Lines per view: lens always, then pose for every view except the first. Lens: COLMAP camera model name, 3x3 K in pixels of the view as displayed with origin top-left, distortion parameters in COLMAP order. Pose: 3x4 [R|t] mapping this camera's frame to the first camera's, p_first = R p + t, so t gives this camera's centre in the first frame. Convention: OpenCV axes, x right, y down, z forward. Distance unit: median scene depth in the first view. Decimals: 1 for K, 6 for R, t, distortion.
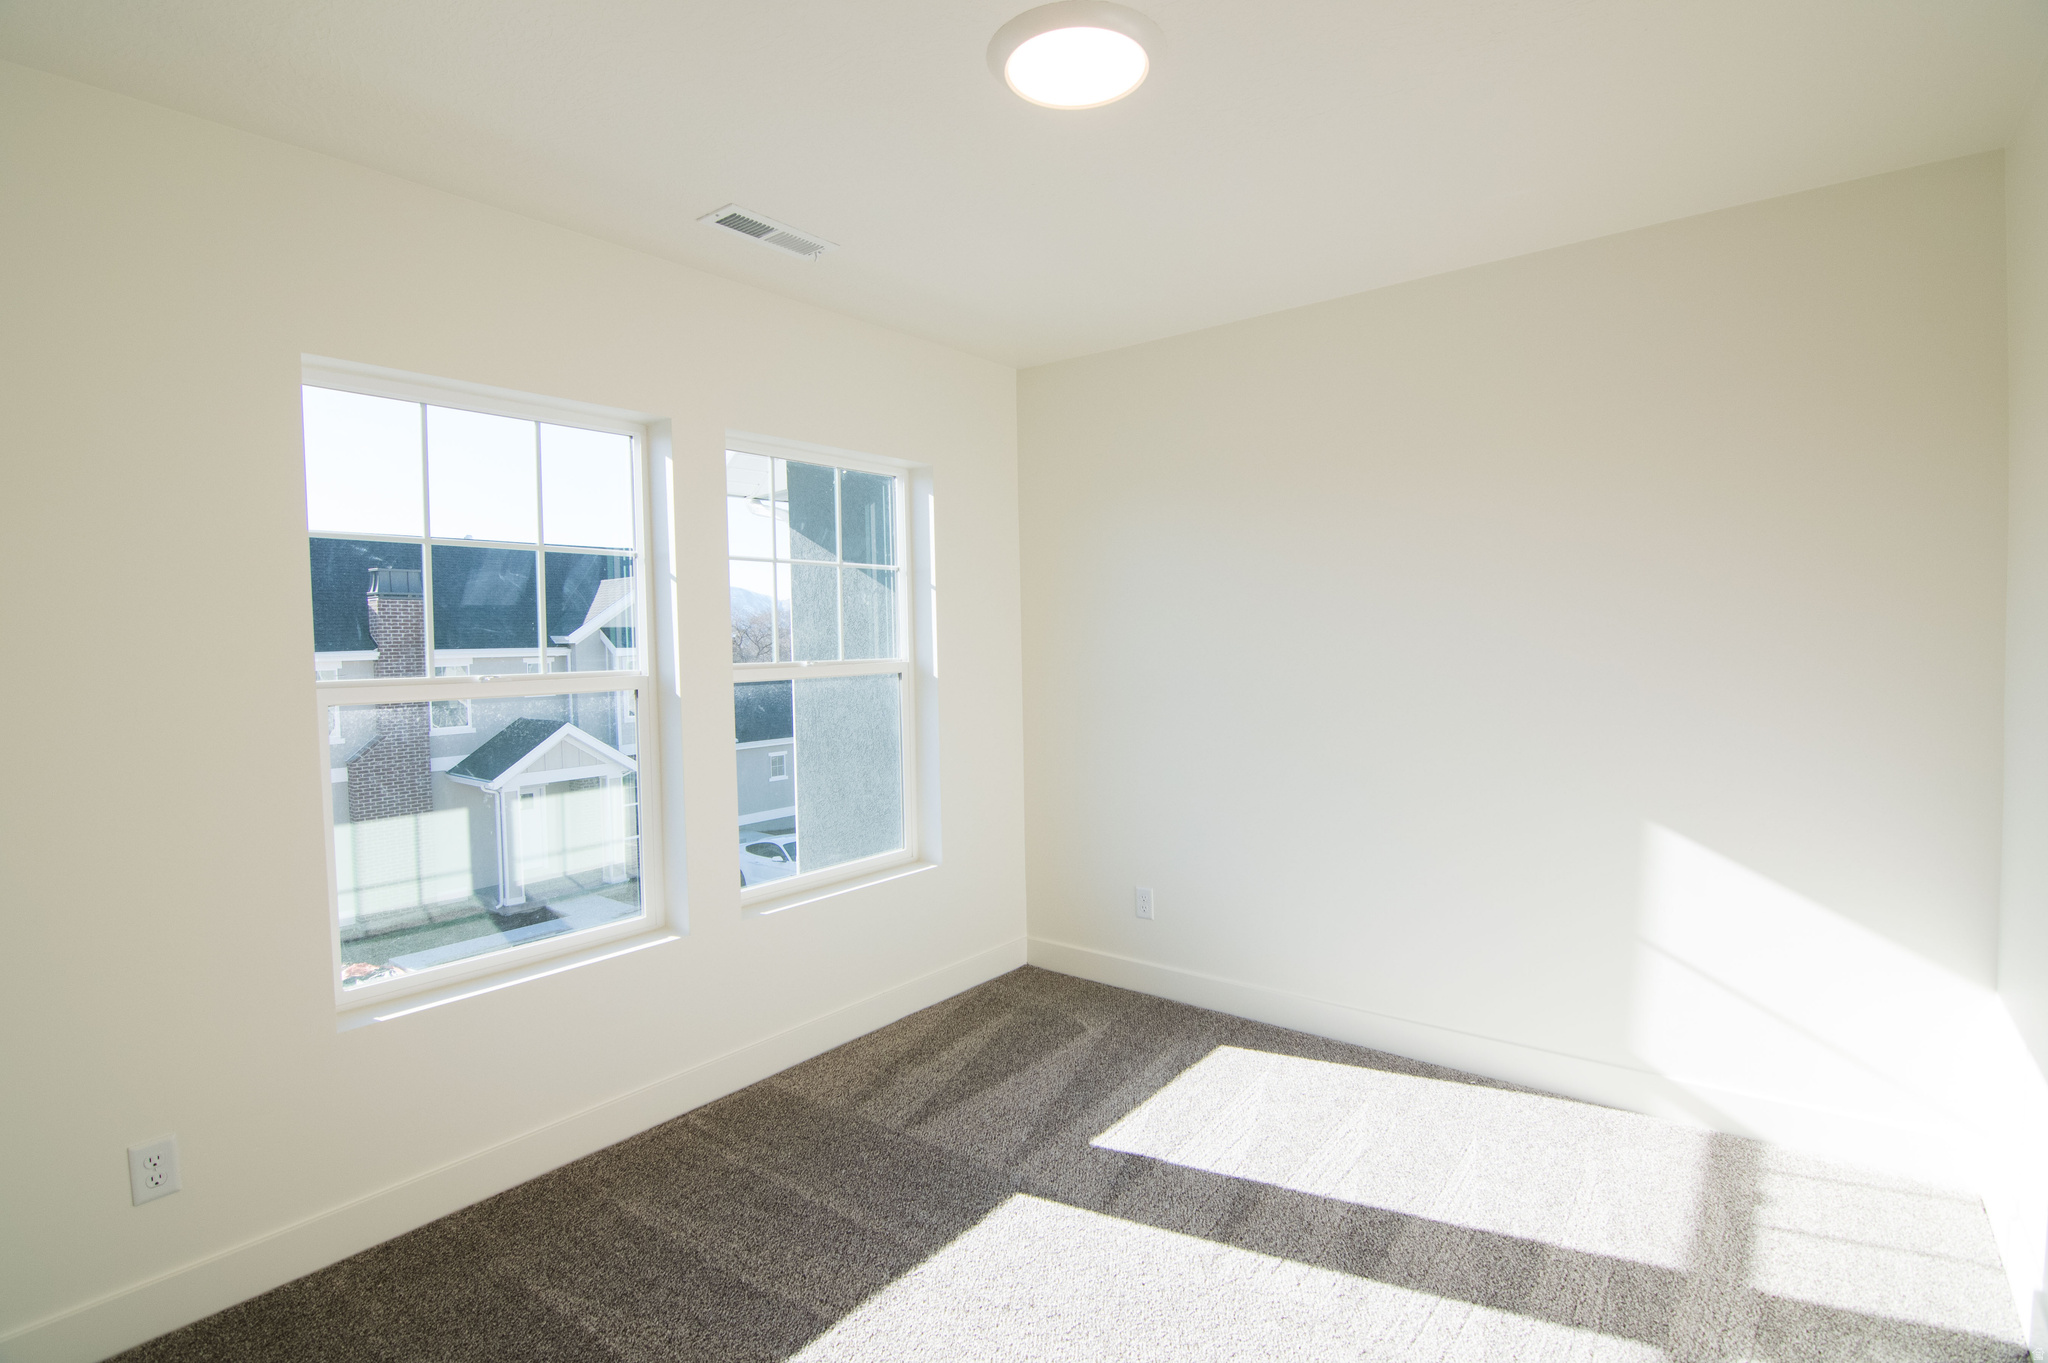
lens RADIAL K [[1075.7, 0, 1042.8], [0, 1075.7, 643.5], [0, 0, 1]] dist [-0.010269, -0.002100]
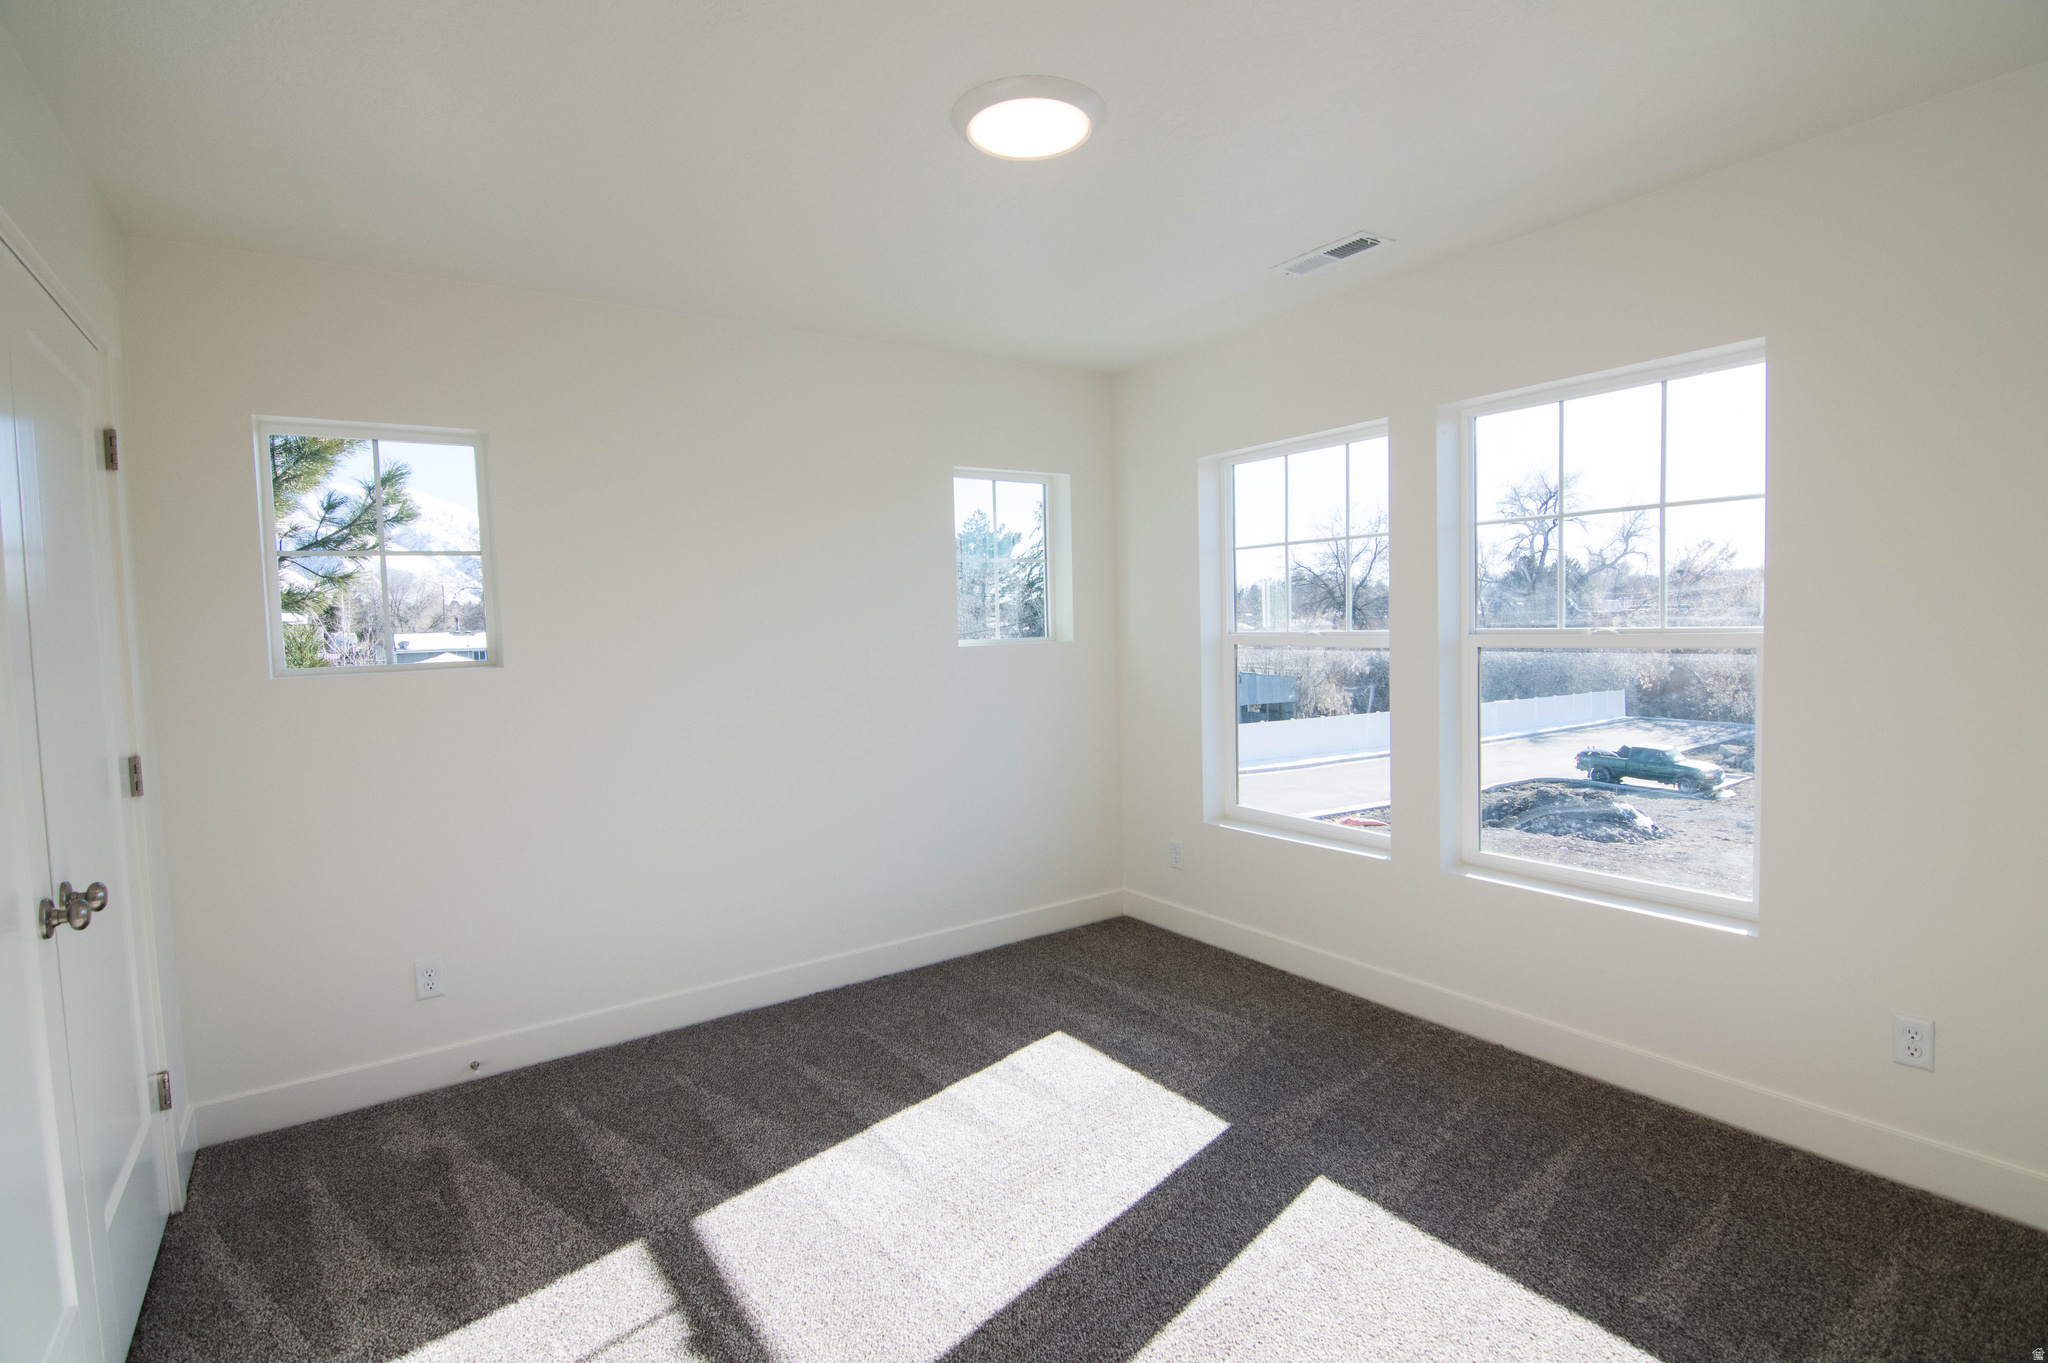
lens RADIAL K [[984.9, 0, 1024.0], [0, 984.9, 681.5], [0, 0, 1]] dist [-0.013900, -0.006167]
pose [[-0.354014, 0.081025, -0.931724, 0.754824], [0.028699, 0.996712, 0.075772, -0.012420], [0.934800, 0.000085, -0.355176, 0.919685]]
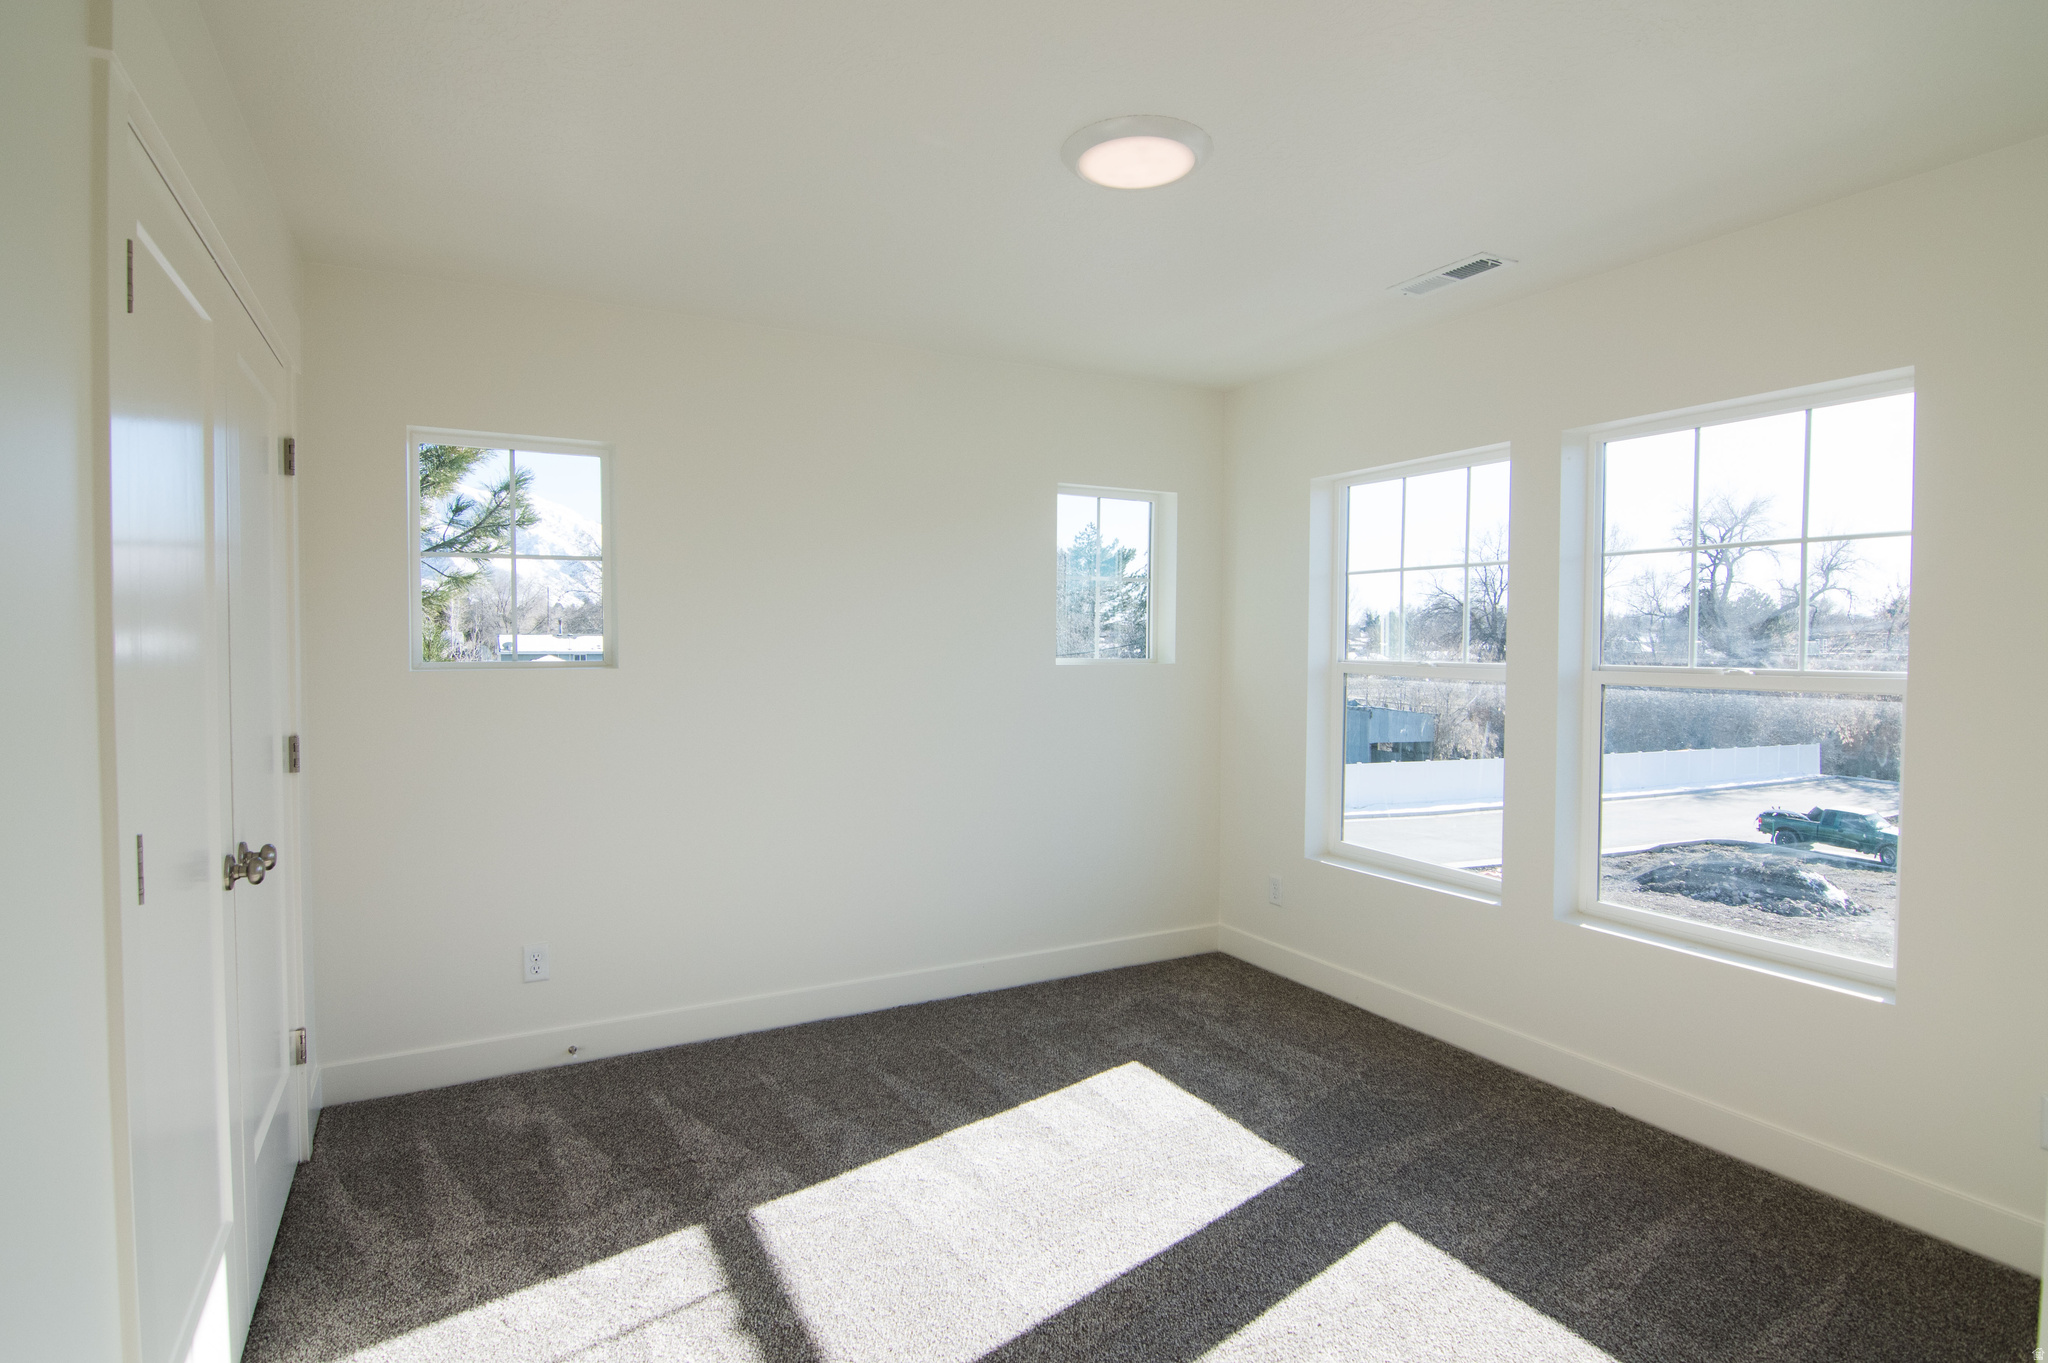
lens RADIAL K [[958.0, 0, 1024.0], [0, 958.0, 681.5], [0, 0, 1]] dist [-0.015404, -0.000355]
pose [[-0.438986, 0.050725, -0.897061, 0.734612], [-0.002895, 0.998320, 0.057868, -0.012759], [0.898489, 0.028001, -0.438102, 0.905597]]
